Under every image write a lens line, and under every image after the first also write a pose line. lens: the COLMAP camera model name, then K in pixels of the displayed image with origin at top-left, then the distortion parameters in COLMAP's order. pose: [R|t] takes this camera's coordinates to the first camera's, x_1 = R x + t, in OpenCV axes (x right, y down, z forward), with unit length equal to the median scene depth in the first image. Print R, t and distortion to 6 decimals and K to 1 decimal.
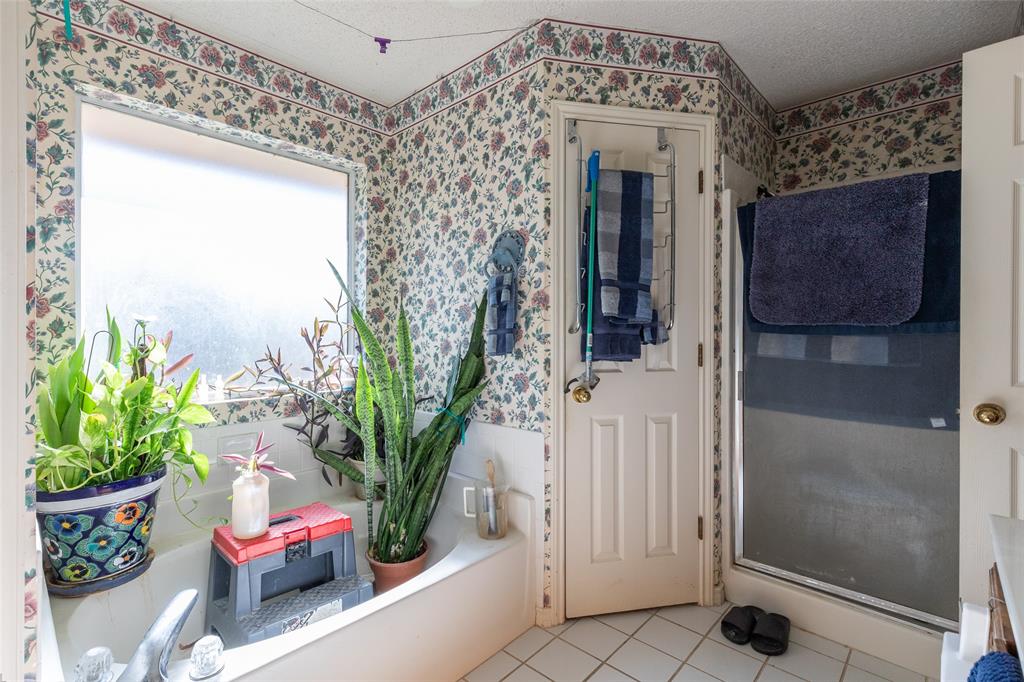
lens RADIAL K [[465.7, 0, 494.8], [0, 465.7, 338.1], [0, 0, 1]] dist [0.012753, -0.002694]
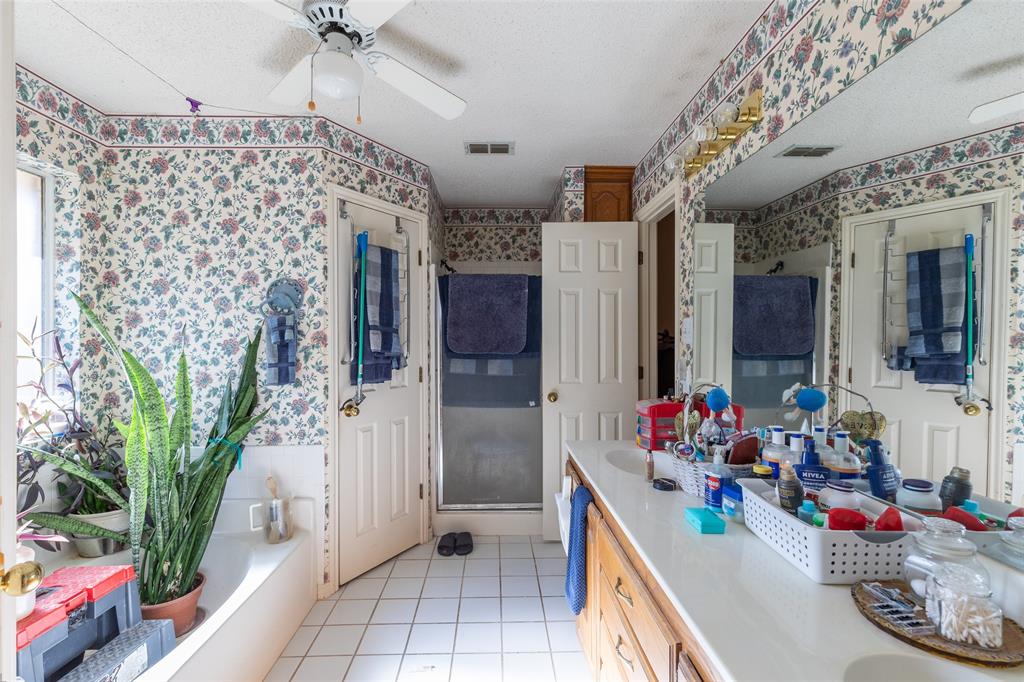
lens RADIAL K [[465.7, 0, 504.4], [0, 465.7, 340.4], [0, 0, 1]] dist [0.012753, -0.002694]
pose [[0.692408, -0.005719, 0.721484, -0.445831], [0.007971, 0.999968, 0.000277, -0.071042], [-0.721462, 0.005559, 0.692431, -0.216410]]
